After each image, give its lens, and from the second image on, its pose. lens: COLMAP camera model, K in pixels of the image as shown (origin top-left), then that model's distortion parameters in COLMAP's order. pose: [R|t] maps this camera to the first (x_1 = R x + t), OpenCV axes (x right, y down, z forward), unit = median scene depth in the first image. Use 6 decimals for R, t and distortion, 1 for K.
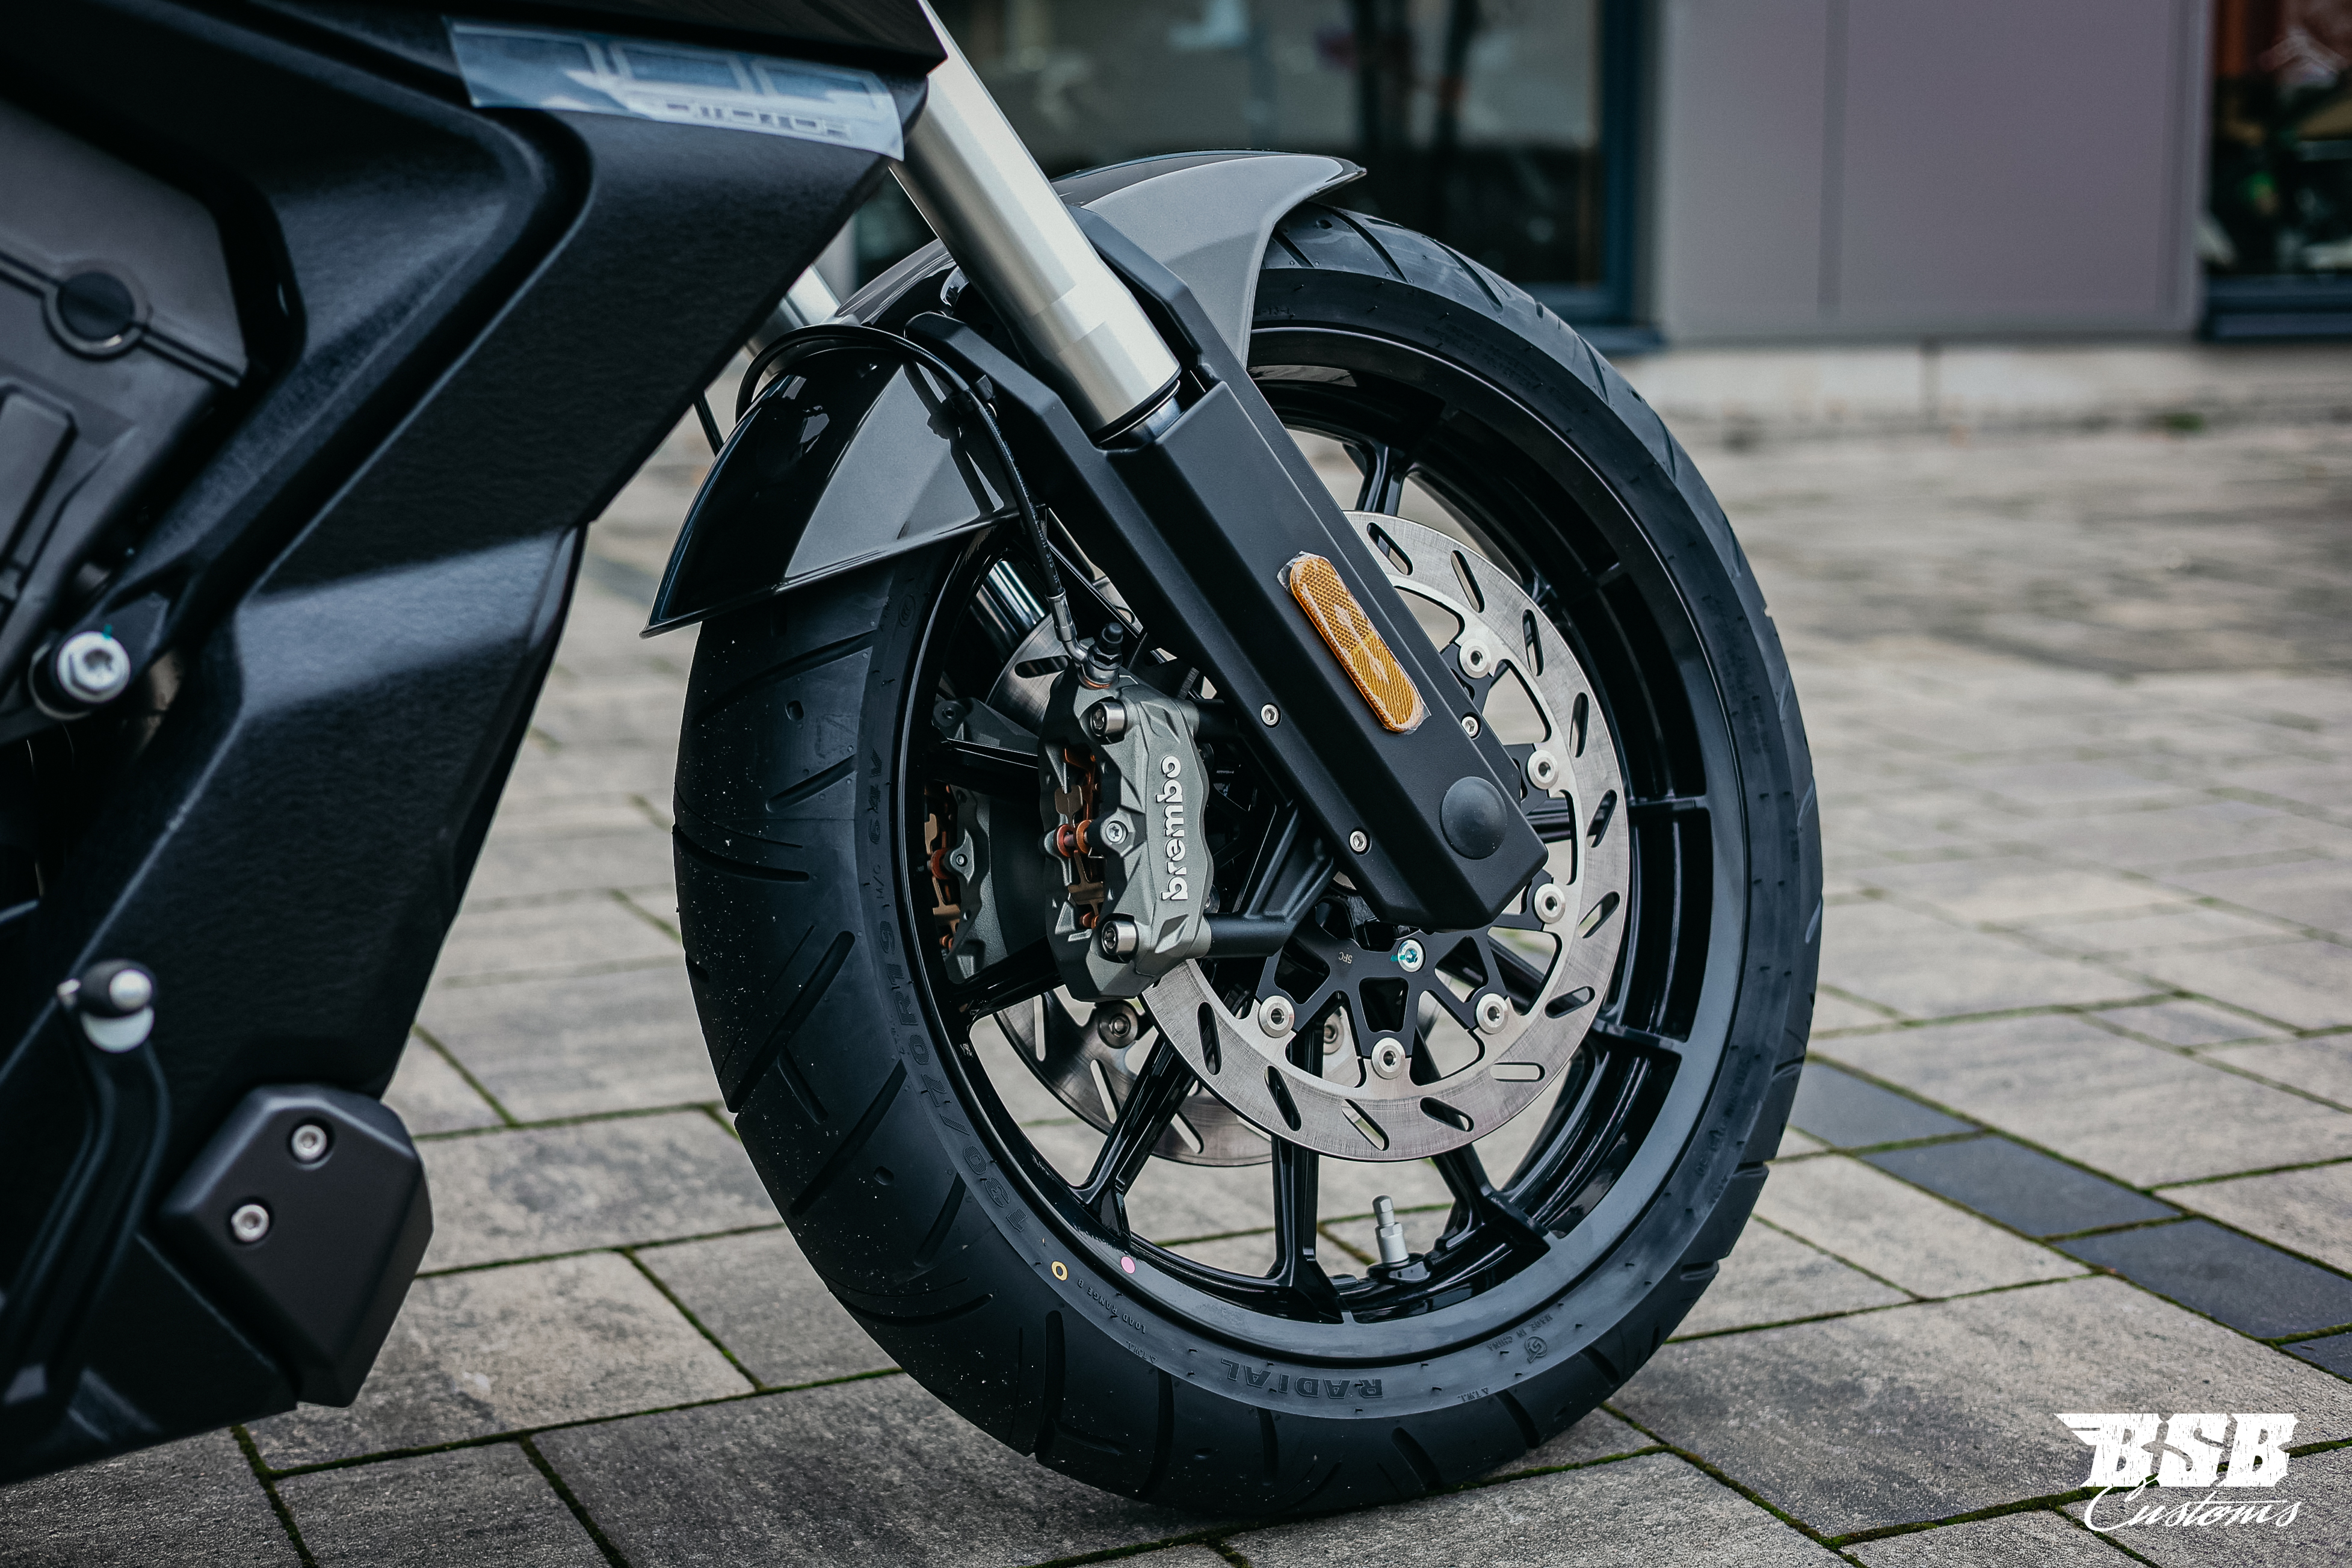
lens RADIAL K [[3420.2, 0, 1164.0], [0, 3420.2, 769.9], [0, 0, 1]] dist [0.031291, -0.197834]
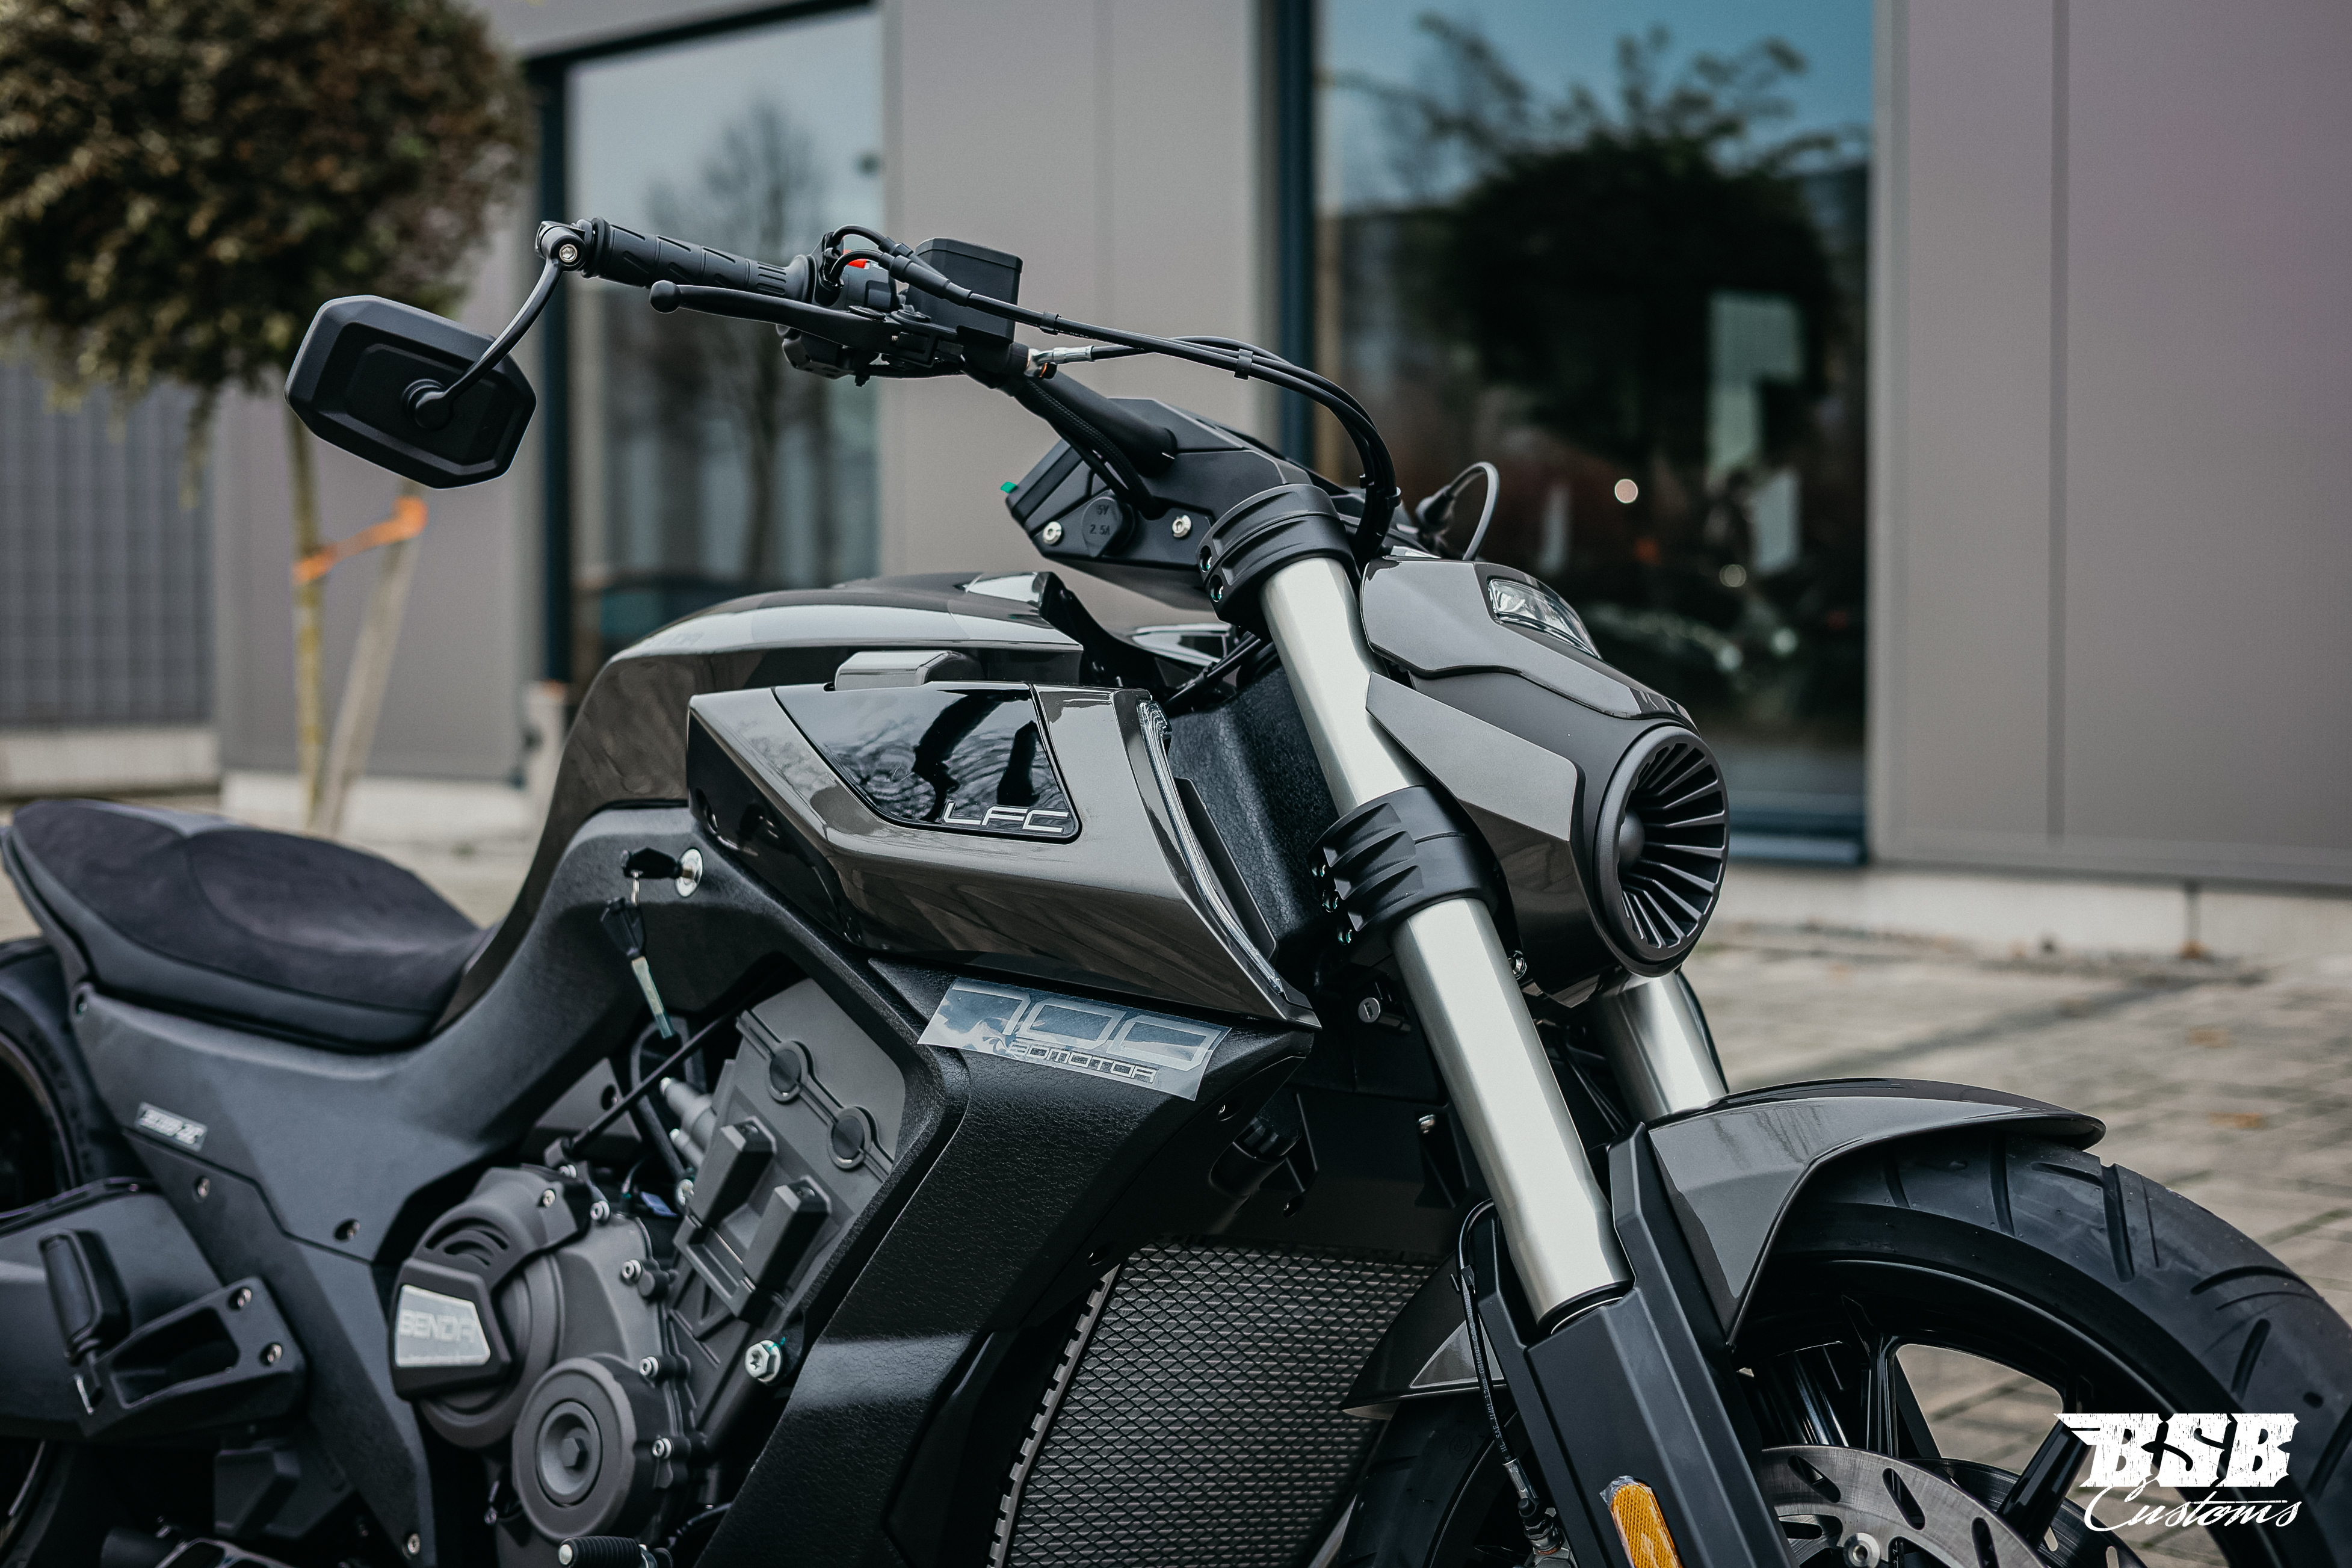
lens RADIAL K [[3393.7, 0, 1176.7], [0, 3393.7, 757.5], [0, 0, 1]] dist [0.029675, -0.154466]
pose [[0.327531, 0.038640, -0.944050, 1.200282], [-0.145071, 0.989372, -0.009836, -0.309045], [0.933637, 0.140176, 0.329656, 0.573331]]
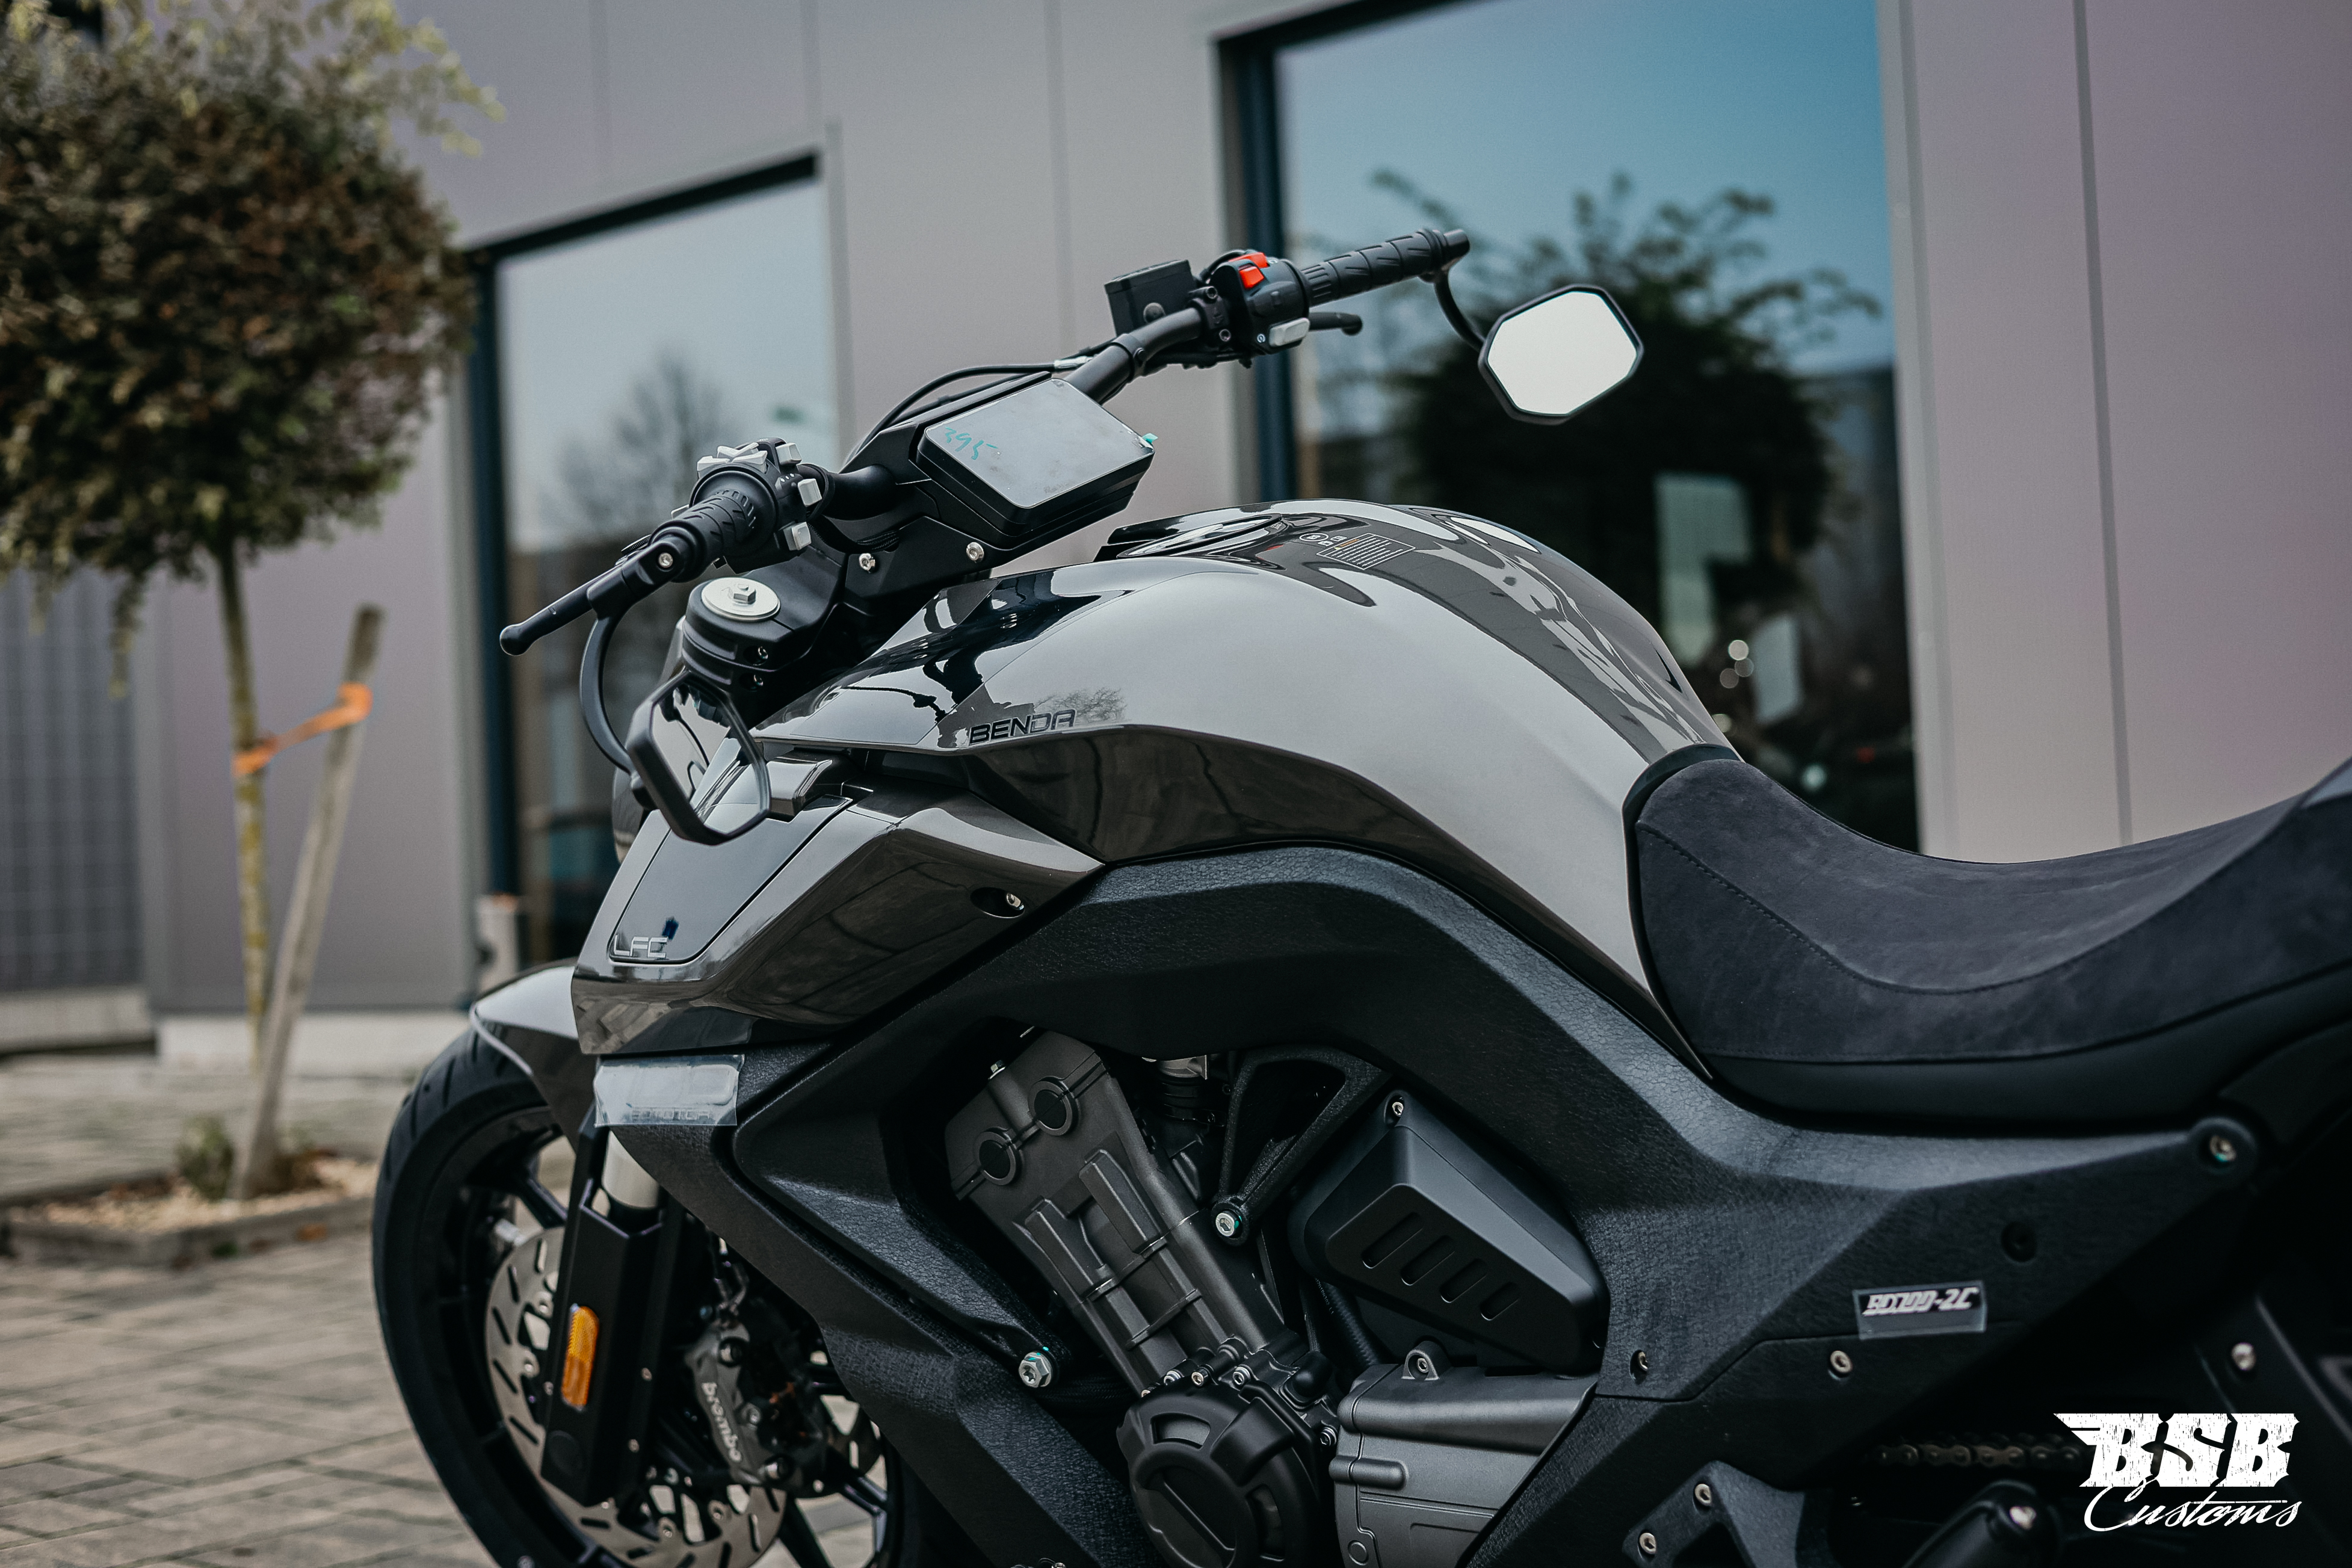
lens RADIAL K [[3393.7, 0, 1176.7], [0, 3393.7, 757.5], [0, 0, 1]] dist [0.029675, -0.154466]
pose [[0.347781, -0.042828, -0.936597, 0.784864], [-0.099561, 0.991621, -0.082313, -0.167899], [0.932275, 0.121875, 0.340603, 0.593103]]
